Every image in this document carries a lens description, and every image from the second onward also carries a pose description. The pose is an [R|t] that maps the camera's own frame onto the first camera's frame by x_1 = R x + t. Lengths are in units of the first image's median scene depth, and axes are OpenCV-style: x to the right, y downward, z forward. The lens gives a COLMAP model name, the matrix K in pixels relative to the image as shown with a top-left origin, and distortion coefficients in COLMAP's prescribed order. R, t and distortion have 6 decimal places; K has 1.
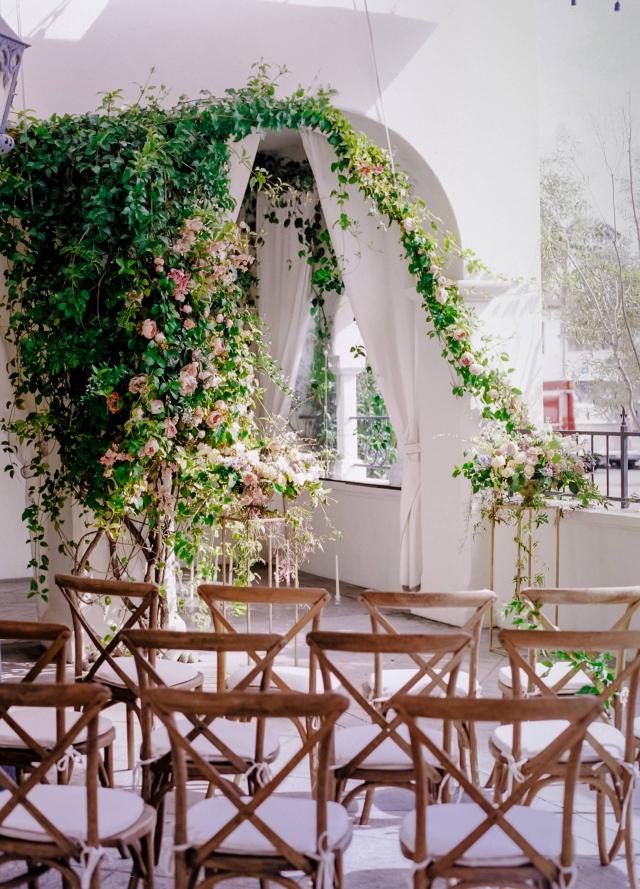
lens RADIAL K [[1308.3, 0, 291.0], [0, 1308.3, 441.2], [0, 0, 1]] dist [-0.076194, 0.000000]
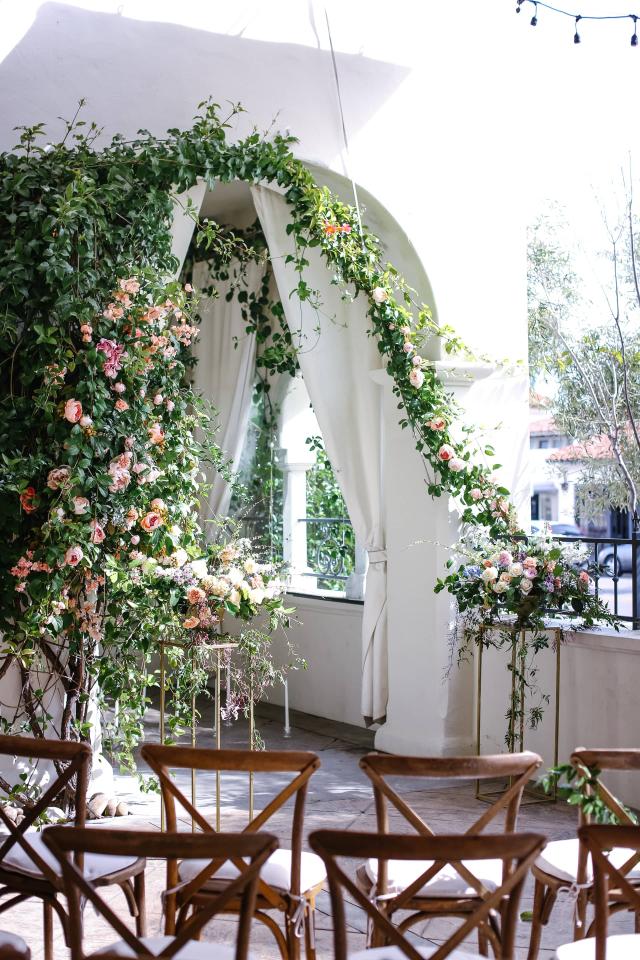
lens RADIAL K [[1391.3, 0, 317.2], [0, 1391.3, 483.5], [0, 0, 1]] dist [-0.131585, 0.000000]
pose [[0.997241, 0.009254, 0.073657, -0.018117], [-0.006076, 0.999046, -0.043257, -0.003368], [-0.073987, 0.042690, 0.996345, 0.116063]]
